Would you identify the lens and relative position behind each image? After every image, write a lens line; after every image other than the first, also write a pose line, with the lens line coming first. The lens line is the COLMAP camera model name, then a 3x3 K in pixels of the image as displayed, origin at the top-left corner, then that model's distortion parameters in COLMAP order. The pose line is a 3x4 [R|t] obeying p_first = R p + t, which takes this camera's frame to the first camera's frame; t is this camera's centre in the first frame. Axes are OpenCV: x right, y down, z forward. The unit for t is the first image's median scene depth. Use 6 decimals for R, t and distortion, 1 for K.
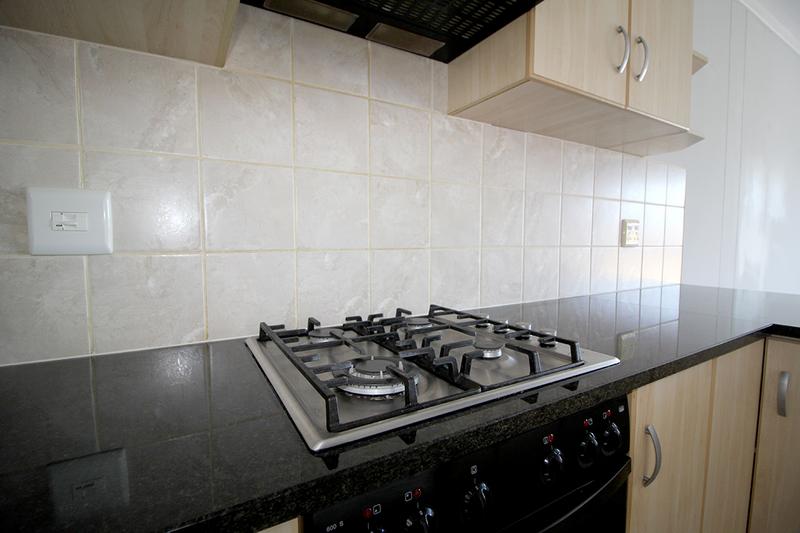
lens RADIAL K [[369.7, 0, 402.2], [0, 369.7, 265.9], [0, 0, 1]] dist [-0.000112, -0.002259]
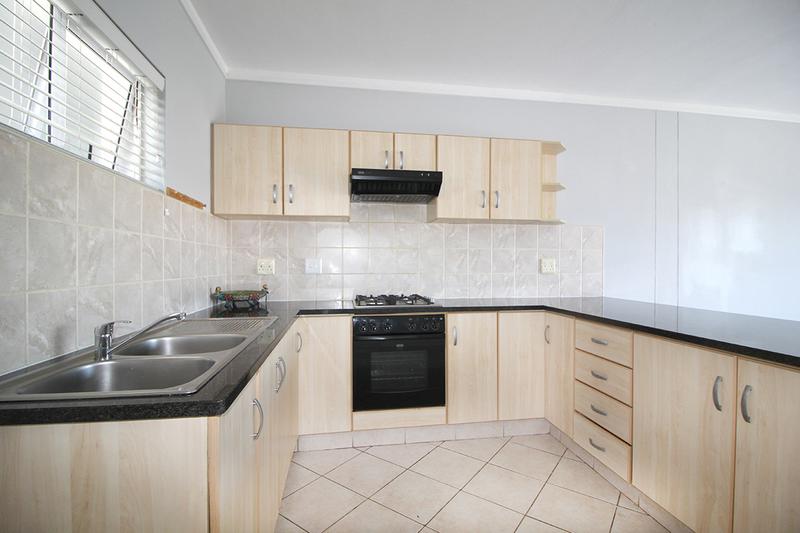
lens RADIAL K [[369.7, 0, 398.7], [0, 369.7, 267.7], [0, 0, 1]] dist [-0.000112, -0.002259]
pose [[0.929444, -0.001410, -0.368961, 1.077828], [-0.024139, 0.997618, -0.064621, 0.101415], [0.368173, 0.068968, 0.927196, -1.773768]]
